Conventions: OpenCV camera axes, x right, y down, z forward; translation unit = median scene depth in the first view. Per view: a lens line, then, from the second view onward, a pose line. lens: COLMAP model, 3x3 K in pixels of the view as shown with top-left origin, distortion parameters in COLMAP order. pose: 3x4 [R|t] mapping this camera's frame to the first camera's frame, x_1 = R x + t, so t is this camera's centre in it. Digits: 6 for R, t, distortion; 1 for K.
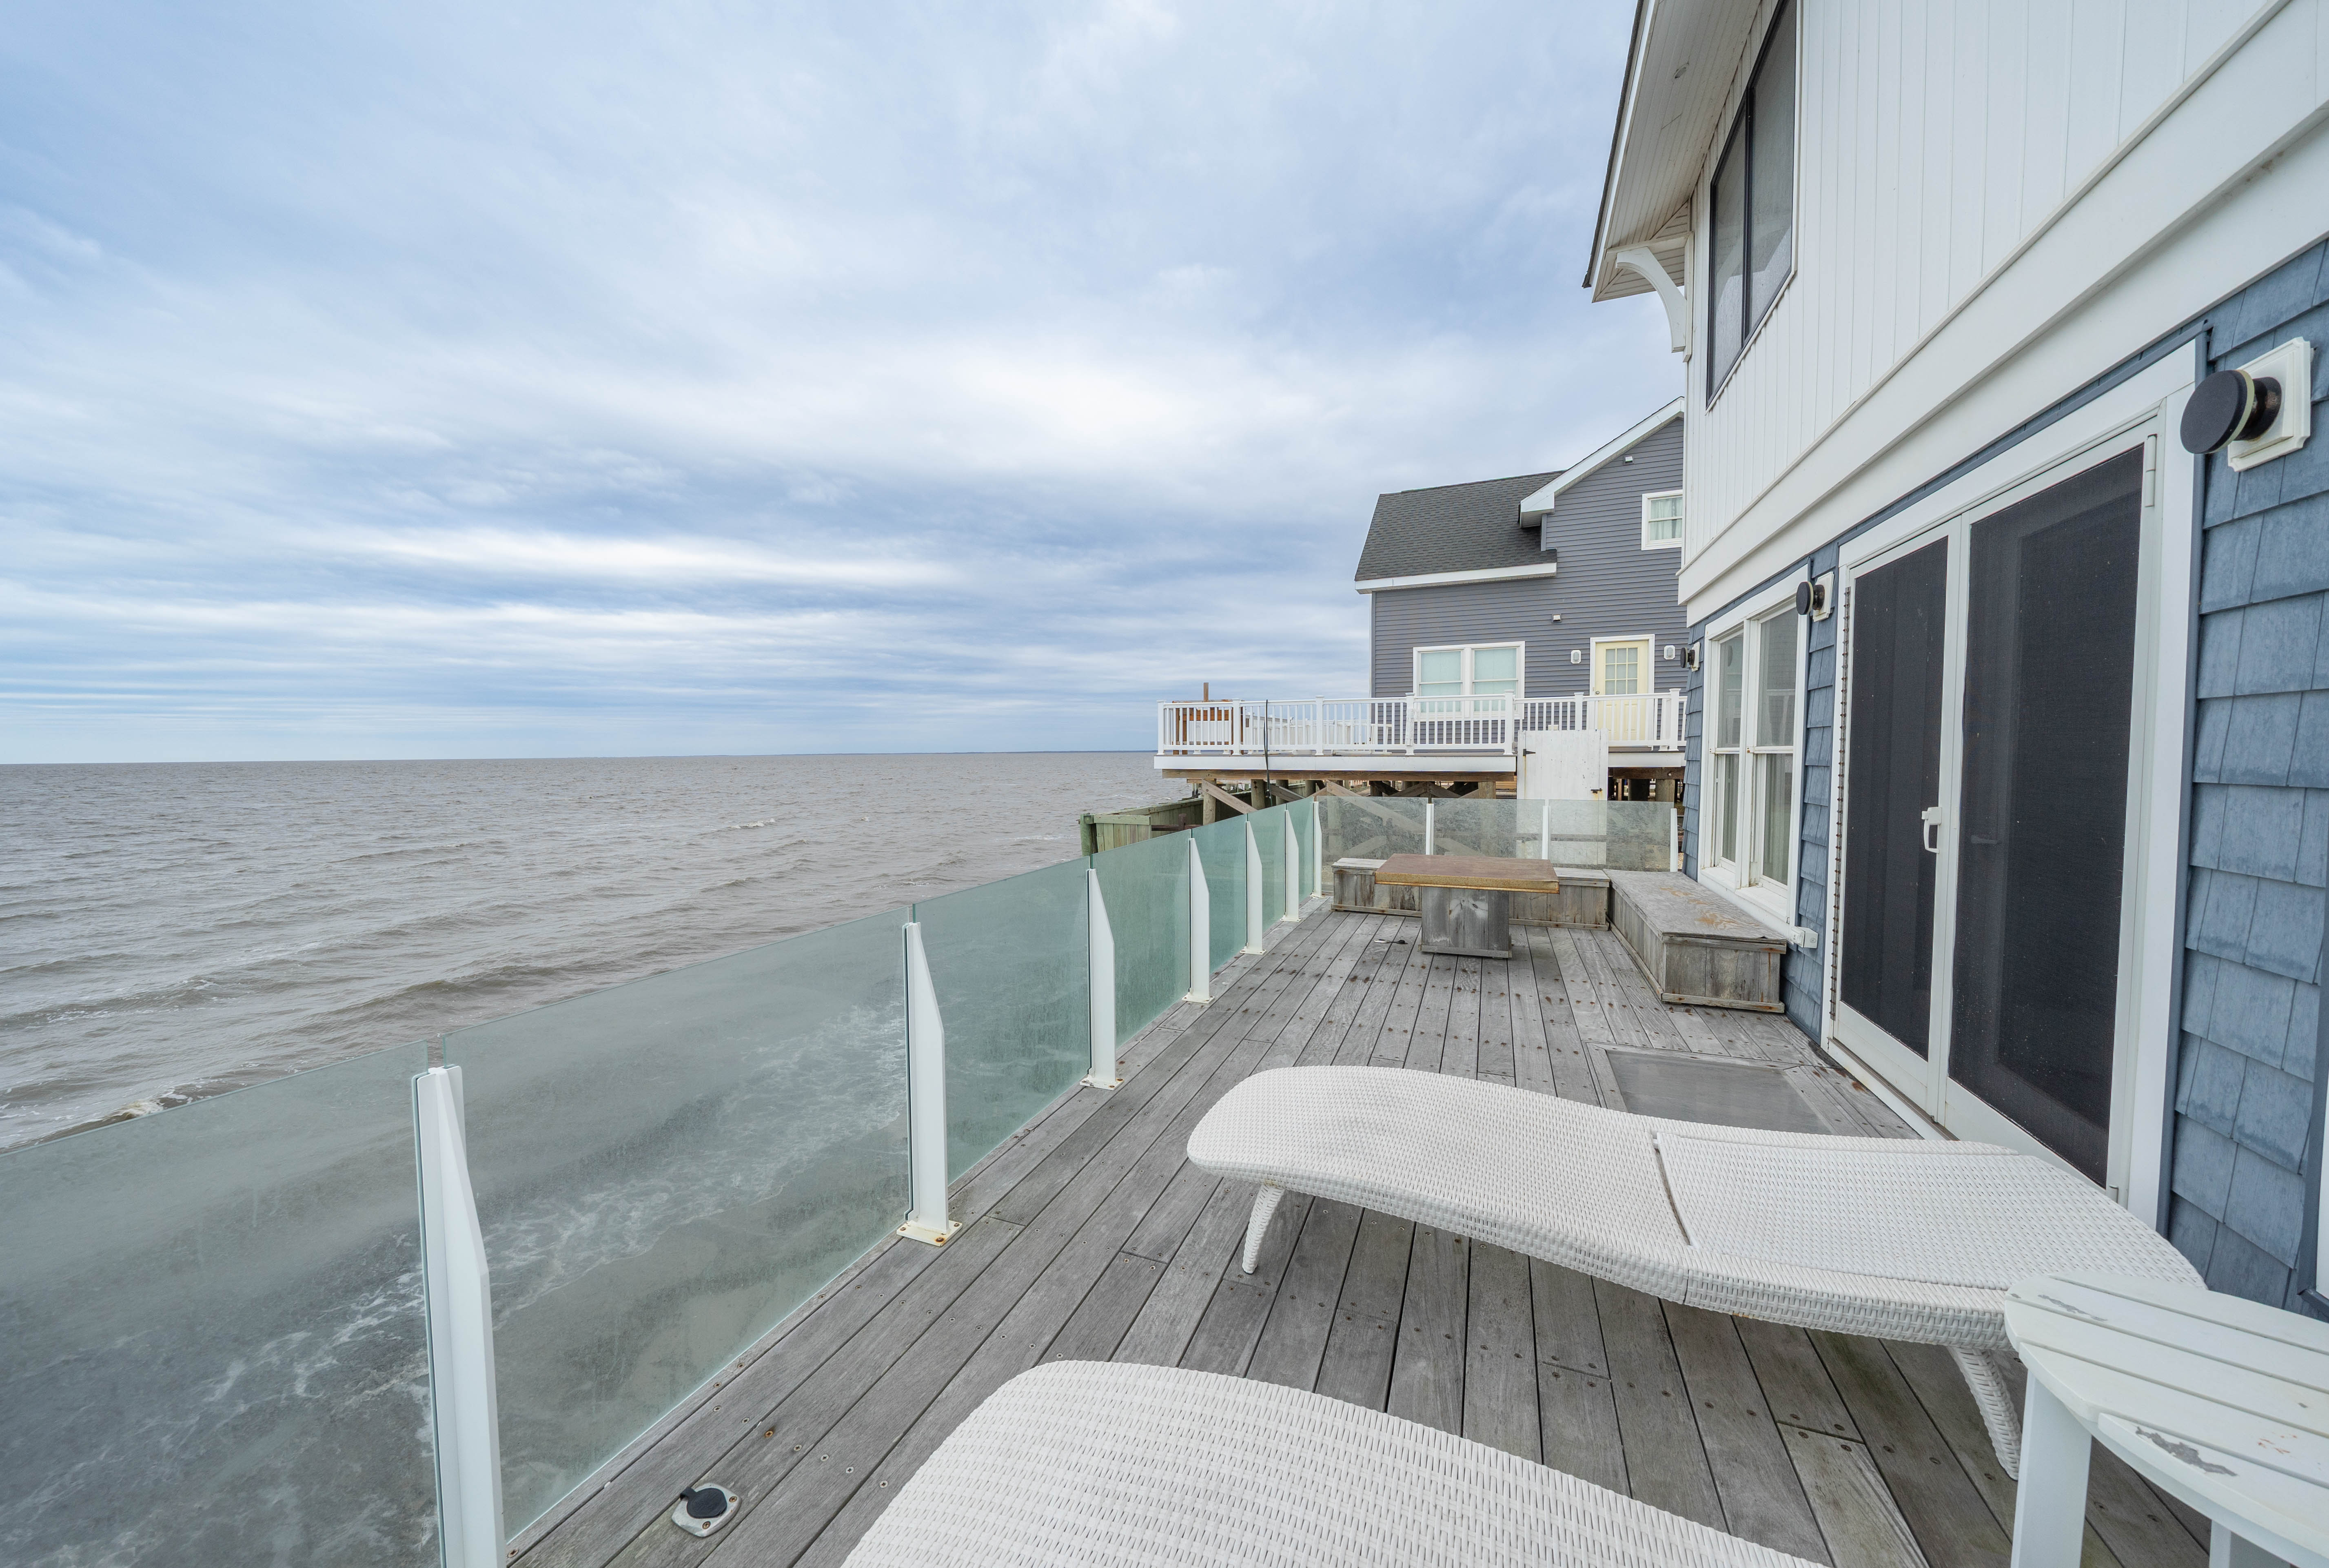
lens RADIAL K [[825.5, 0, 1164.5], [0, 825.5, 784.0], [0, 0, 1]] dist [0.000725, -0.000087]
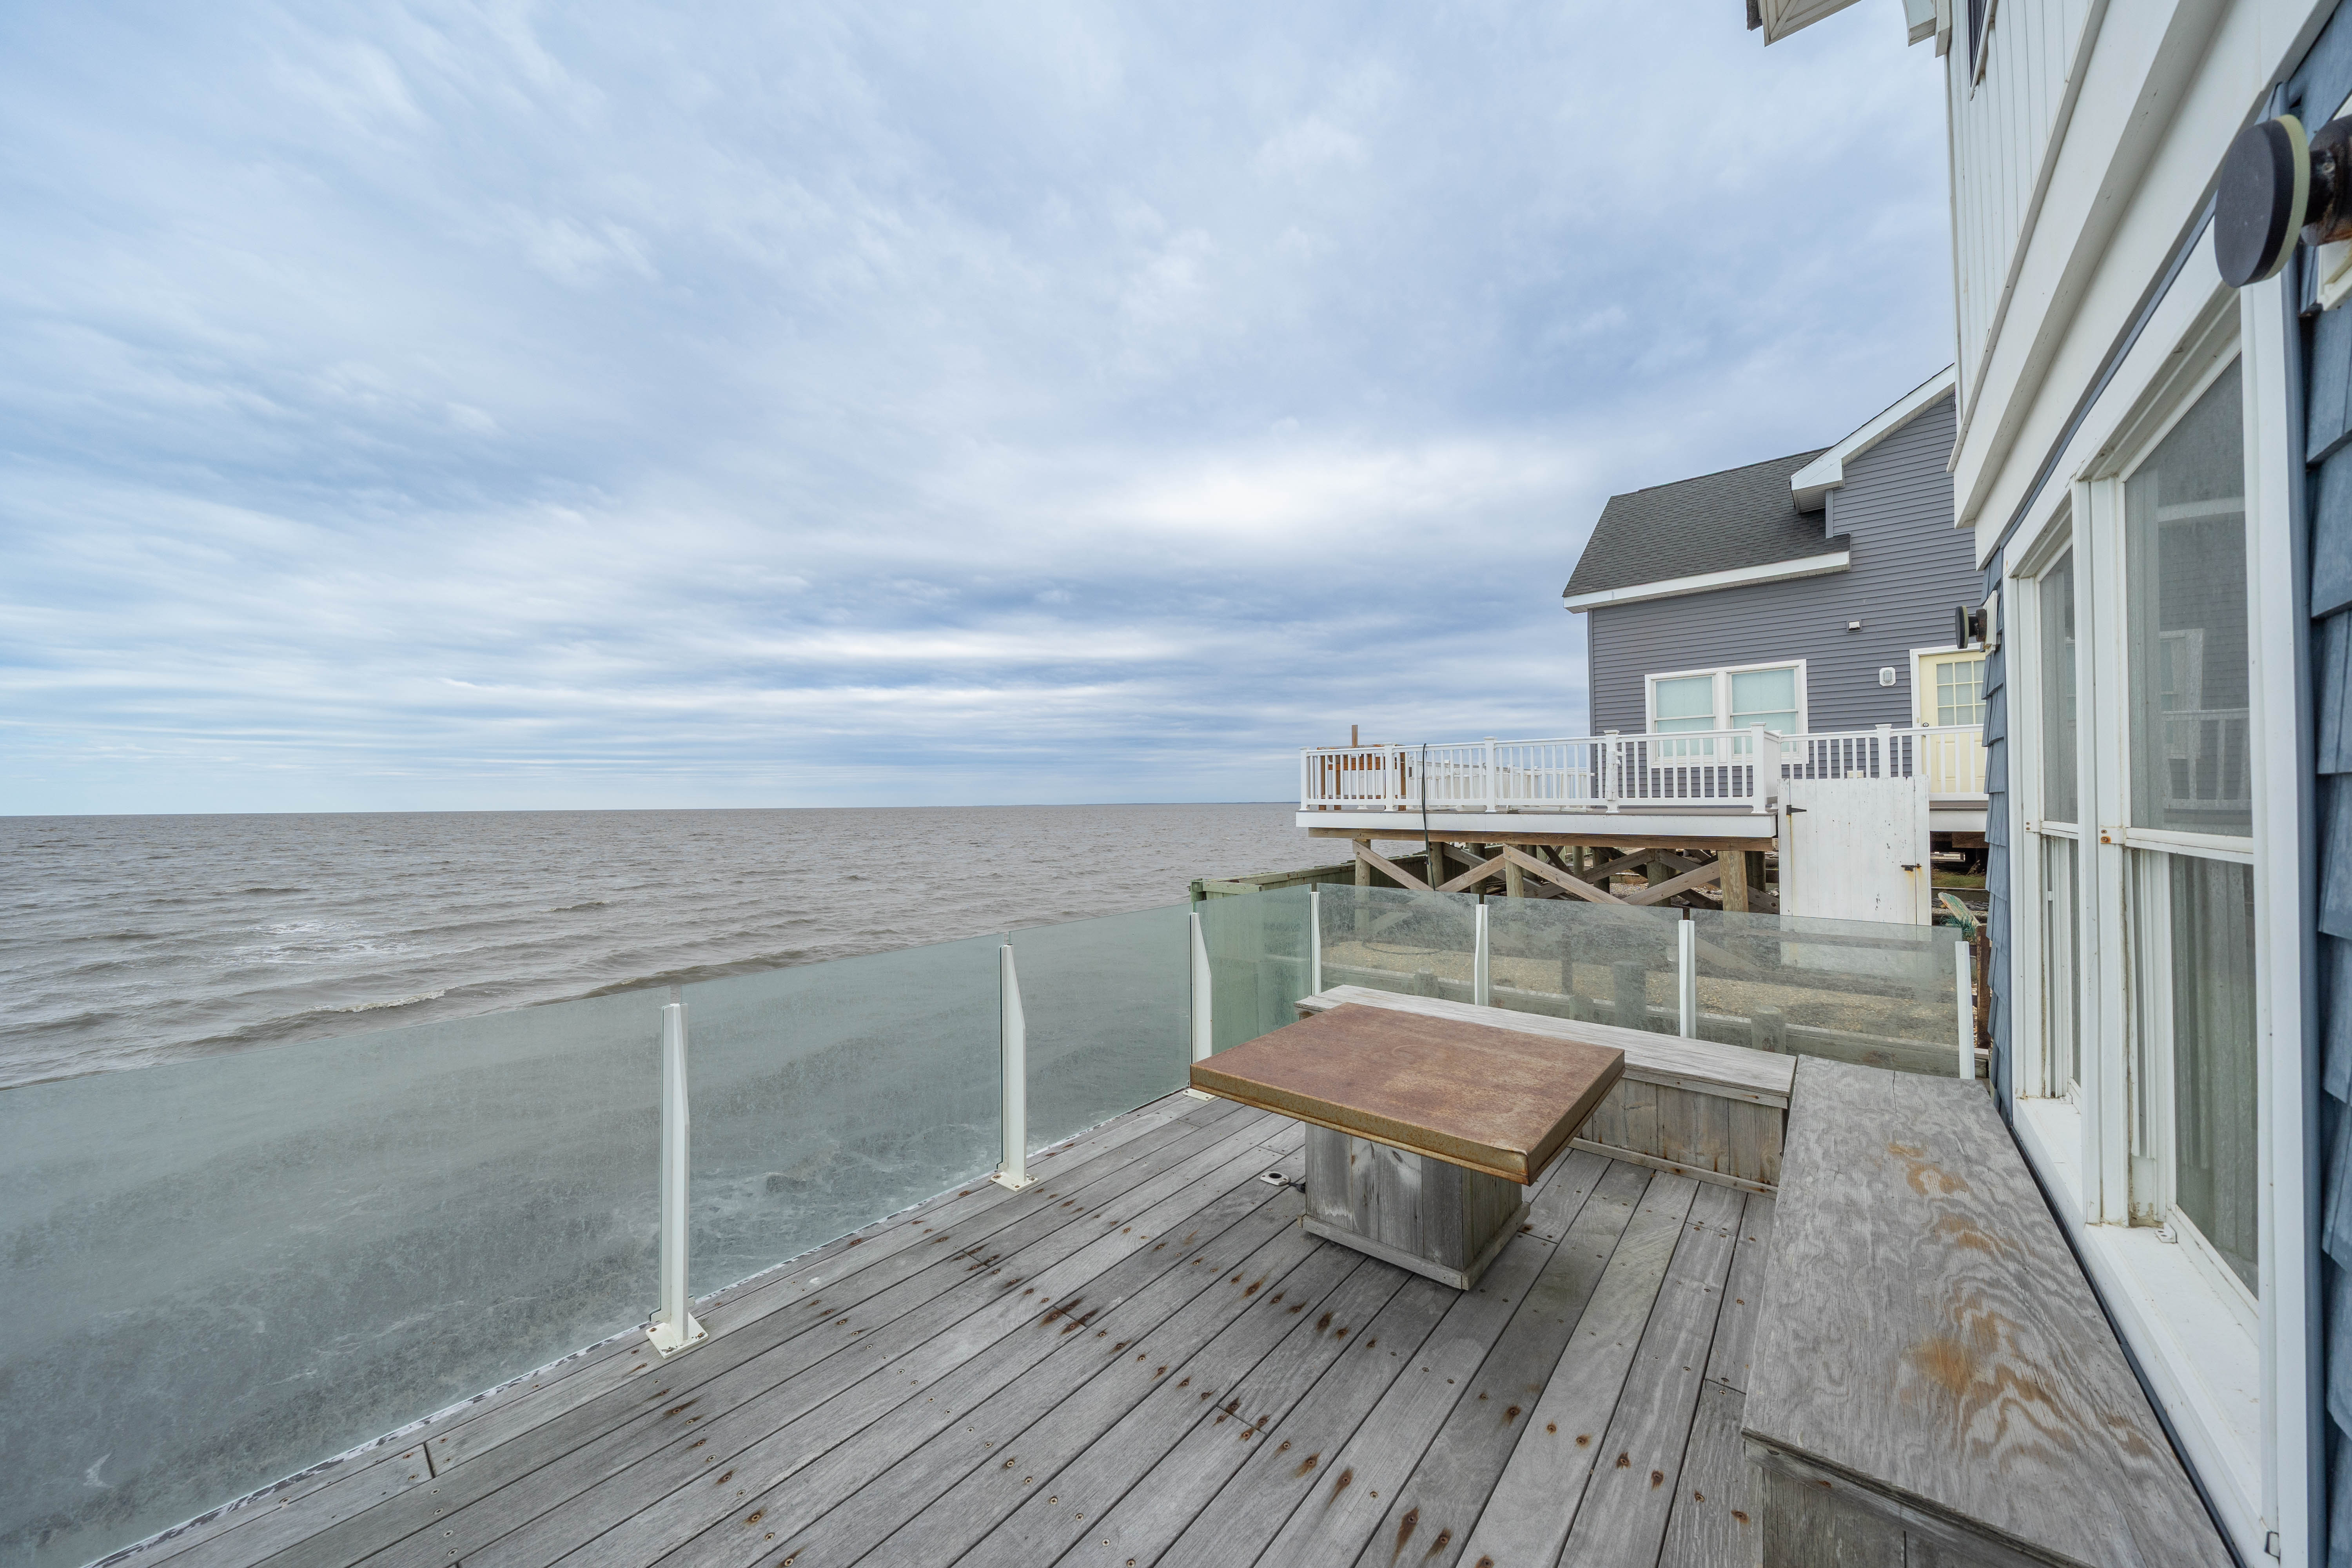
lens RADIAL K [[817.3, 0, 1176.0], [0, 817.3, 784.0], [0, 0, 1]] dist [-0.006384, 0.000198]
pose [[0.955925, -0.006602, -0.293537, 0.120334], [-0.011573, 0.998123, -0.060137, -0.010891], [0.293383, 0.060883, 0.954054, 0.154363]]
